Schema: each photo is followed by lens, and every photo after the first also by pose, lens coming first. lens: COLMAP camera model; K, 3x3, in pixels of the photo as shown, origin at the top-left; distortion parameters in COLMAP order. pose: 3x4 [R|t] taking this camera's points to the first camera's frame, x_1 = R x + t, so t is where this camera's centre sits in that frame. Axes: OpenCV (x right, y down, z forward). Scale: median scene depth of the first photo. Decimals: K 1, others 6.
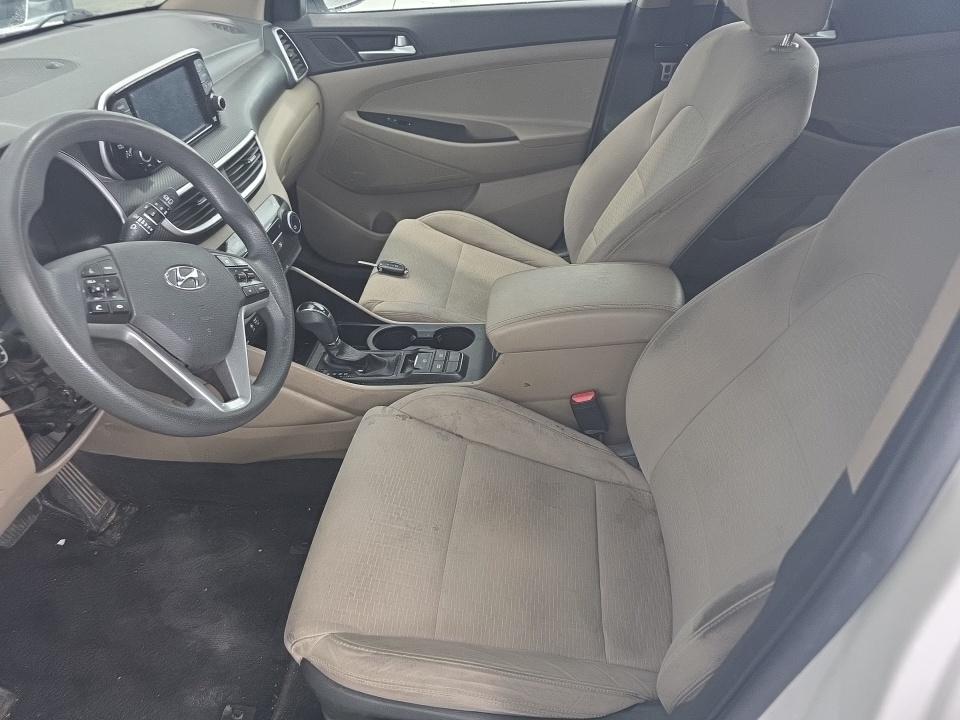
lens RADIAL K [[639.7, 0, 480.0], [0, 639.7, 360.0], [0, 0, 1]] dist [-0.002226, -0.004510]
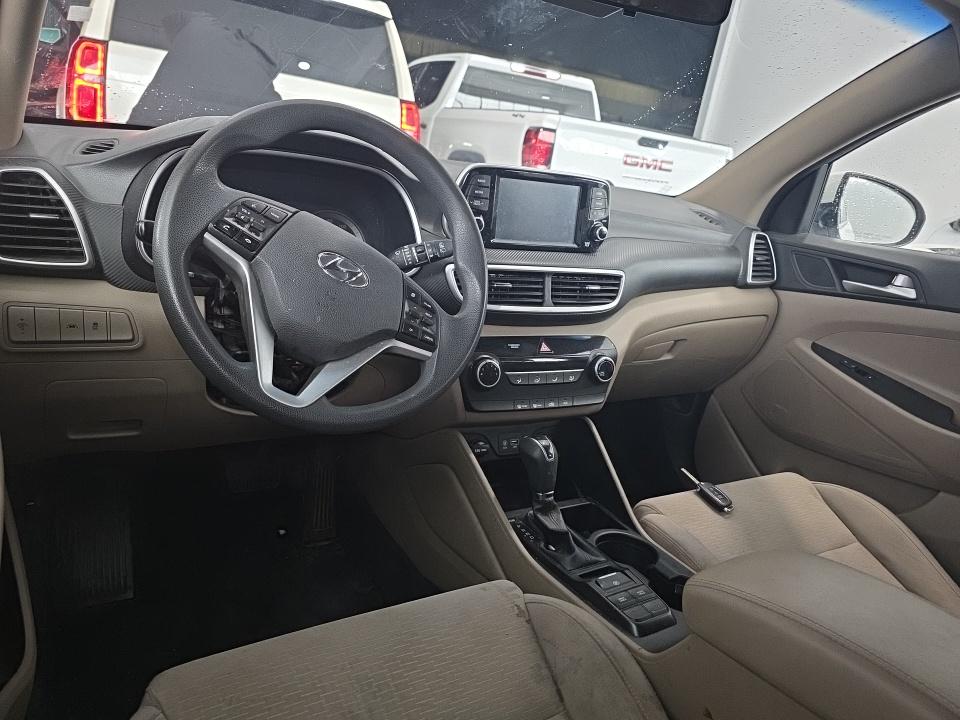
lens RADIAL K [[639.7, 0, 480.0], [0, 639.7, 360.0], [0, 0, 1]] dist [-0.002226, -0.004510]
pose [[0.579180, 0.329660, -0.745570, 0.199105], [-0.603318, 0.788410, -0.120073, -0.013178], [0.548231, 0.519360, 0.655521, 0.254221]]
